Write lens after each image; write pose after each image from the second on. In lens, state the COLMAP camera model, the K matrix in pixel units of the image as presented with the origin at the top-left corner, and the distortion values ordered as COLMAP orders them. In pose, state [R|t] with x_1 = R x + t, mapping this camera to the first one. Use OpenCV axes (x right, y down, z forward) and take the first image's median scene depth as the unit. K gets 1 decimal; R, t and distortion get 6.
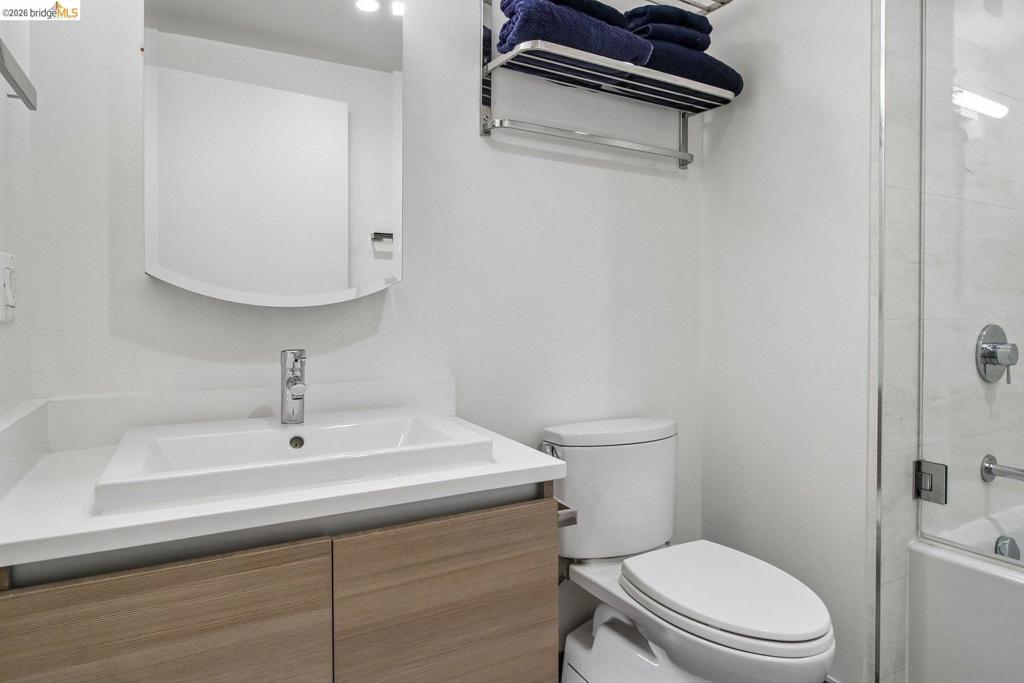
lens RADIAL K [[600.7, 0, 513.0], [0, 600.7, 325.4], [0, 0, 1]] dist [0.002691, -0.002417]
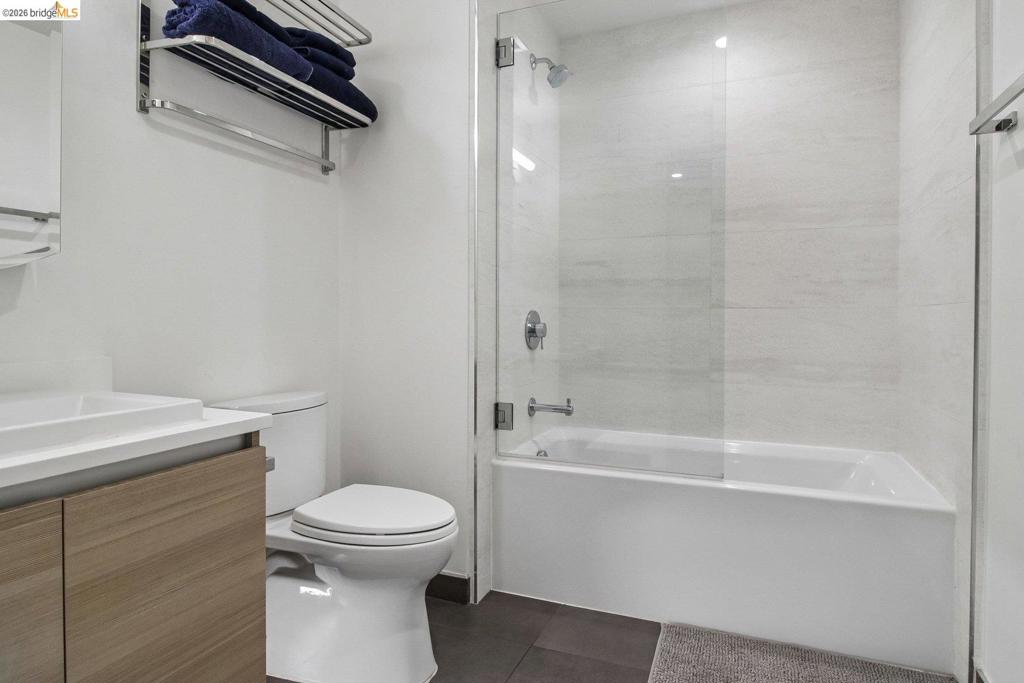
lens RADIAL K [[600.7, 0, 513.0], [0, 600.7, 325.4], [0, 0, 1]] dist [0.002691, -0.002417]
pose [[0.783158, -0.005228, 0.621801, -0.189018], [0.006739, 0.999977, -0.000080, 0.038735], [-0.621786, 0.004253, 0.783175, -0.153612]]
